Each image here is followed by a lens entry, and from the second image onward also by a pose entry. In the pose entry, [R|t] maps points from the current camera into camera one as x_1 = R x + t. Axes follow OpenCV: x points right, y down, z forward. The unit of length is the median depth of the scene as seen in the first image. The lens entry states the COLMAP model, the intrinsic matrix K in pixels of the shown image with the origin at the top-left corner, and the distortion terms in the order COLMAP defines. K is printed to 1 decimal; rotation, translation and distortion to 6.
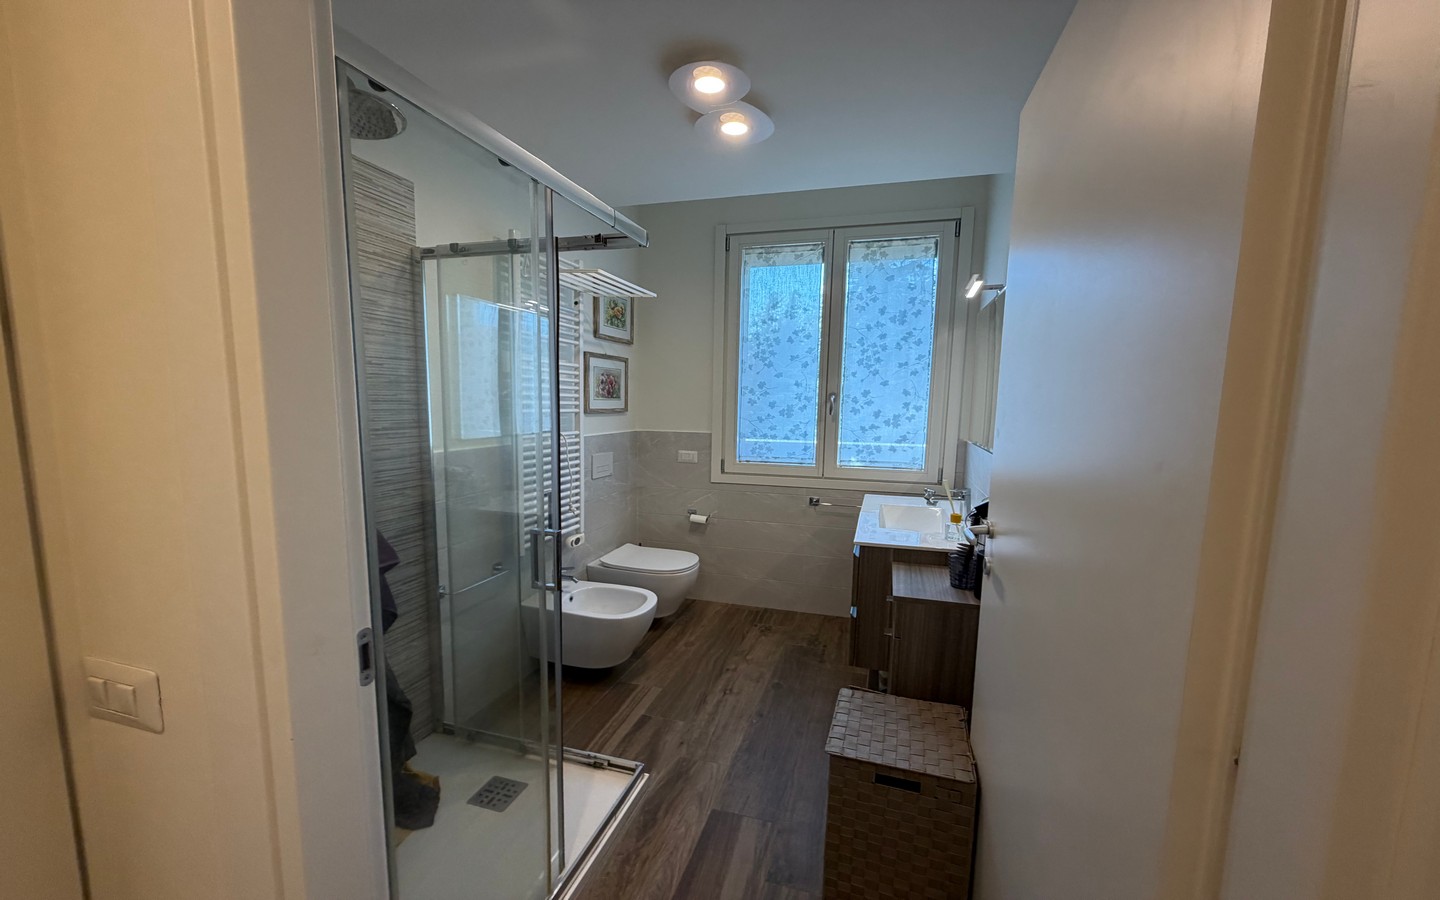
lens RADIAL K [[572.9, 0, 725.4], [0, 572.9, 473.5], [0, 0, 1]] dist [0.000019, -0.000353]
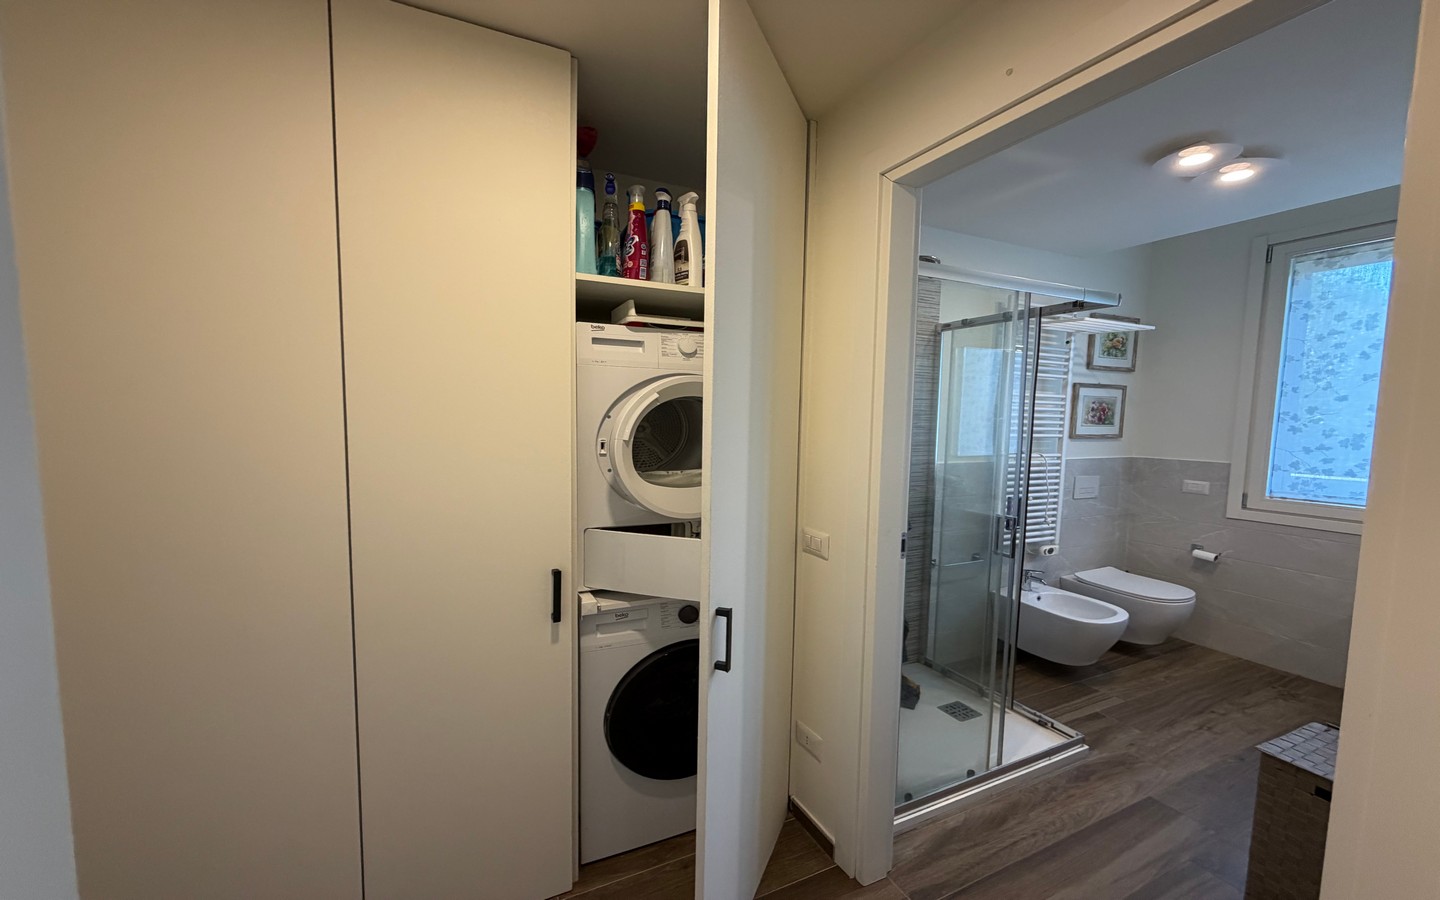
lens RADIAL K [[572.9, 0, 710.4], [0, 572.9, 460.6], [0, 0, 1]] dist [0.000019, -0.000353]
pose [[0.665418, 0.053471, -0.744553, 0.184732], [-0.098902, 0.994953, -0.016936, 0.039130], [0.739890, 0.084907, 0.667348, -0.386590]]
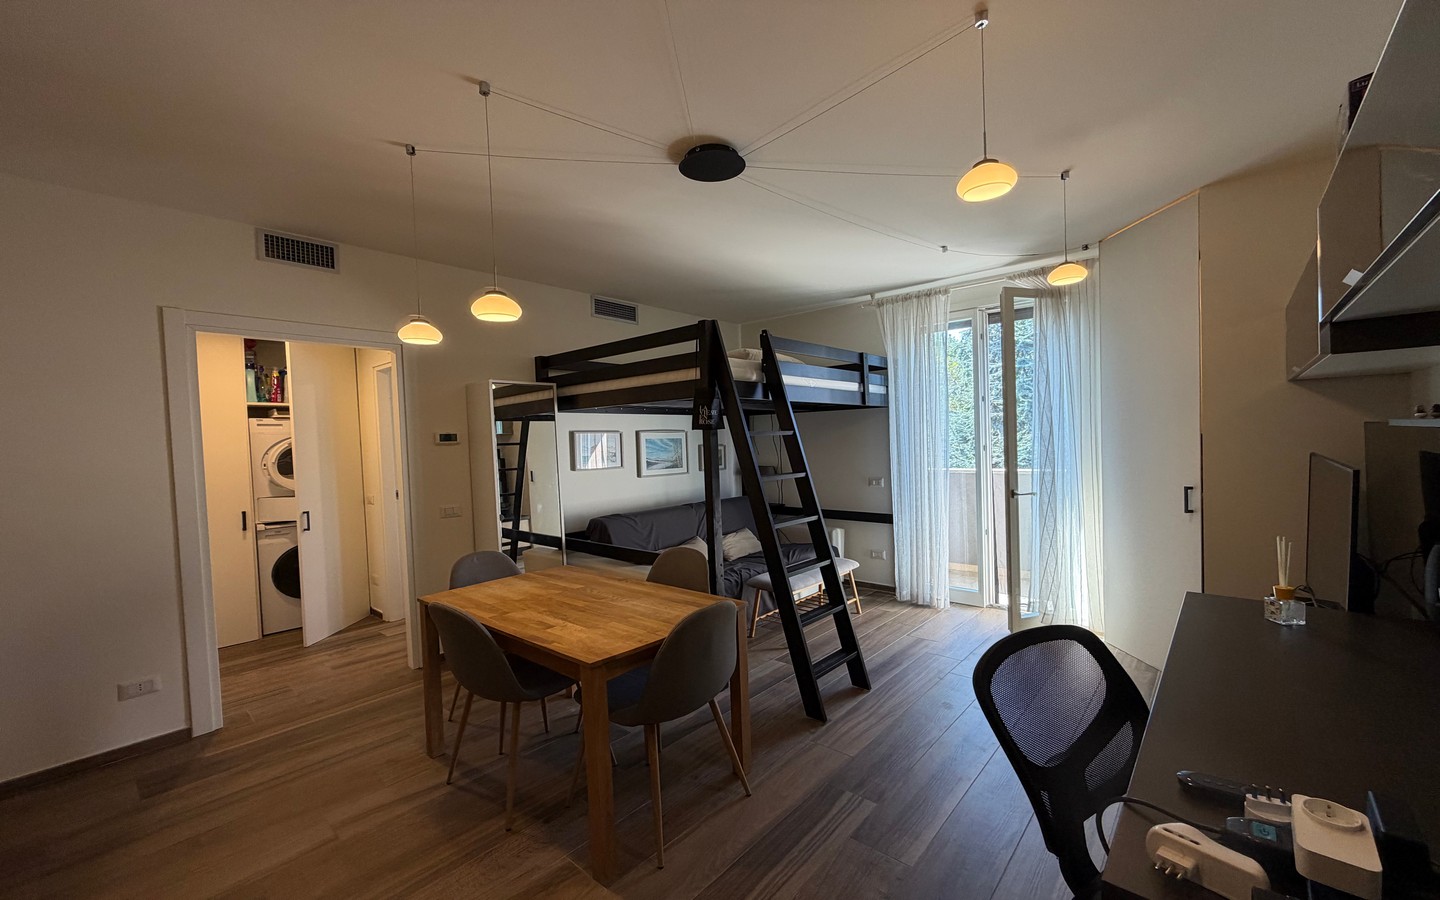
lens RADIAL K [[572.9, 0, 718.7], [0, 572.9, 464.2], [0, 0, 1]] dist [0.000019, -0.000353]
pose [[0.902718, -0.020697, -0.429734, 1.924906], [-0.015601, 0.996610, -0.080773, 0.162513], [0.429949, 0.079620, 0.899335, -1.150248]]
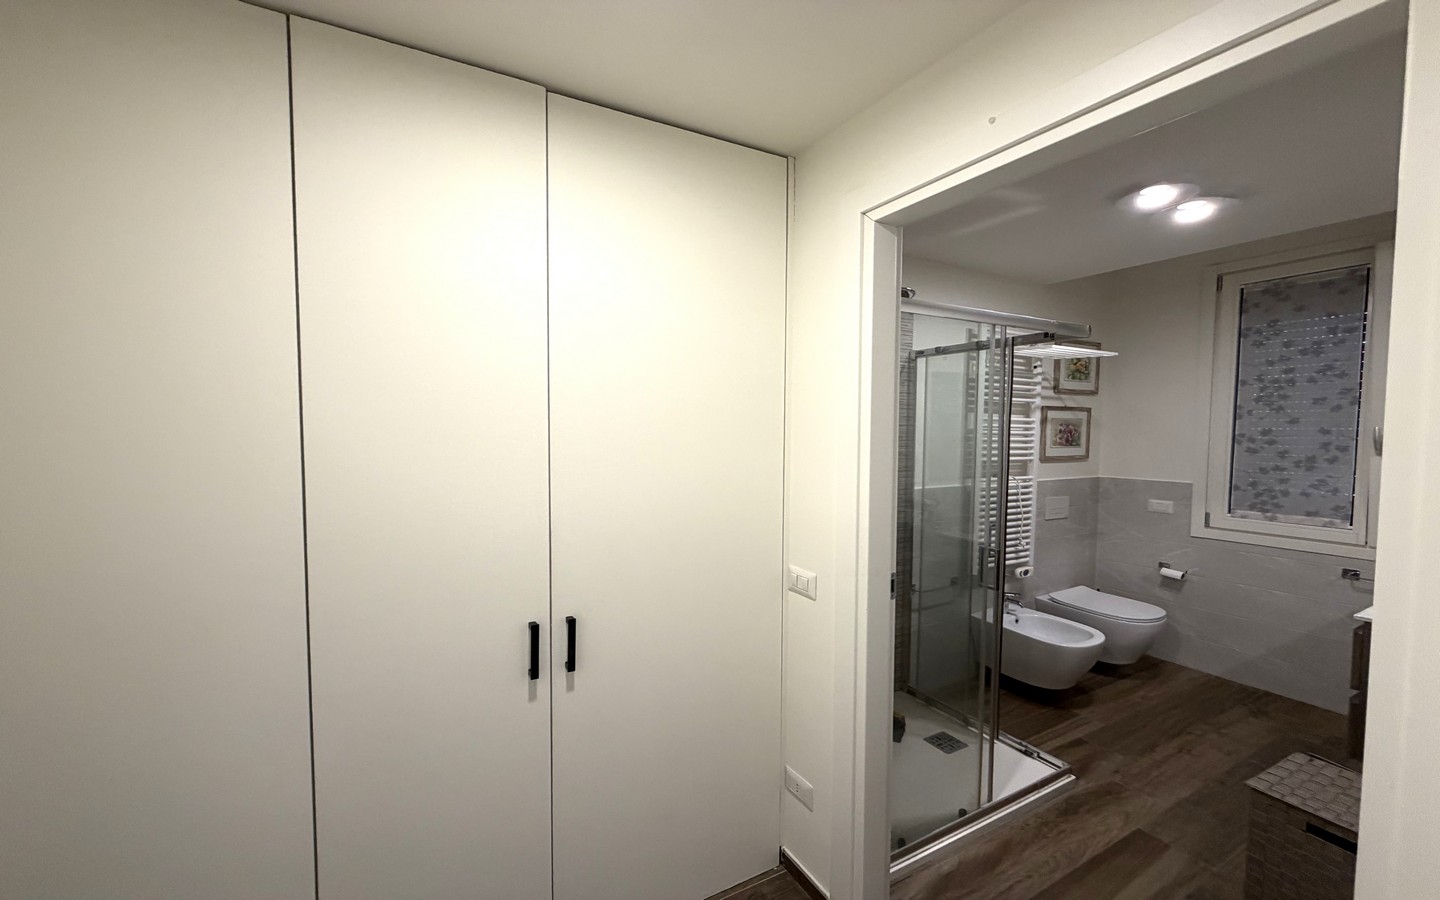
lens RADIAL K [[572.9, 0, 711.4], [0, 572.9, 455.1], [0, 0, 1]] dist [0.000019, -0.000353]
pose [[0.705173, 0.018695, -0.708789, 0.151013], [-0.083014, 0.994954, -0.056347, 0.002911], [0.704159, 0.098573, 0.703166, -0.386032]]
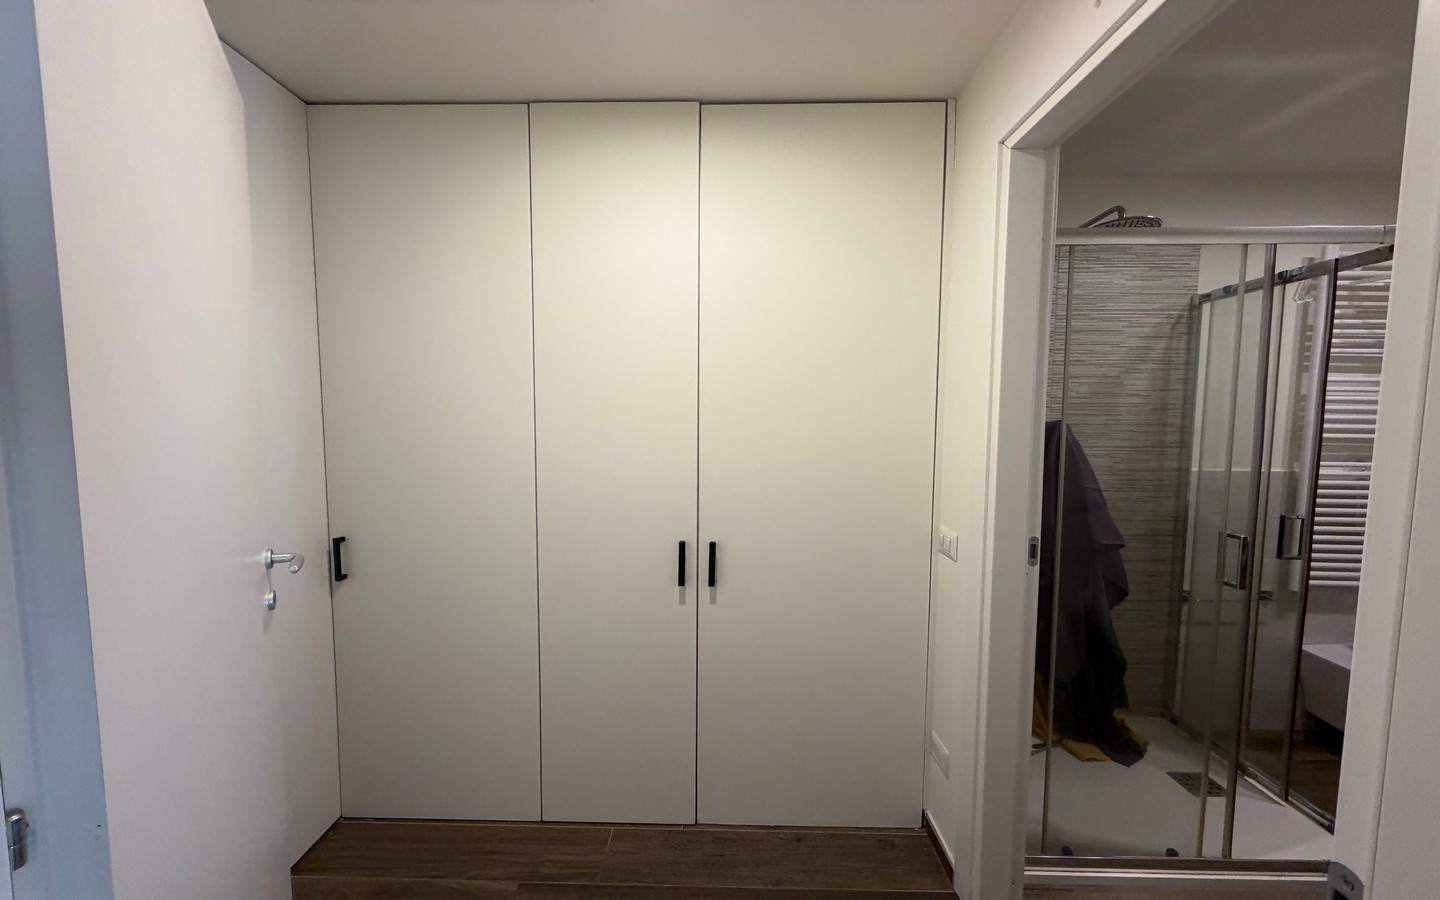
lens RADIAL K [[572.9, 0, 715.7], [0, 572.9, 457.5], [0, 0, 1]] dist [0.000019, -0.000353]
pose [[0.259528, 0.053643, -0.964245, 0.352924], [-0.126893, 0.991694, 0.021017, 0.036987], [0.957363, 0.116901, 0.264179, -0.215829]]
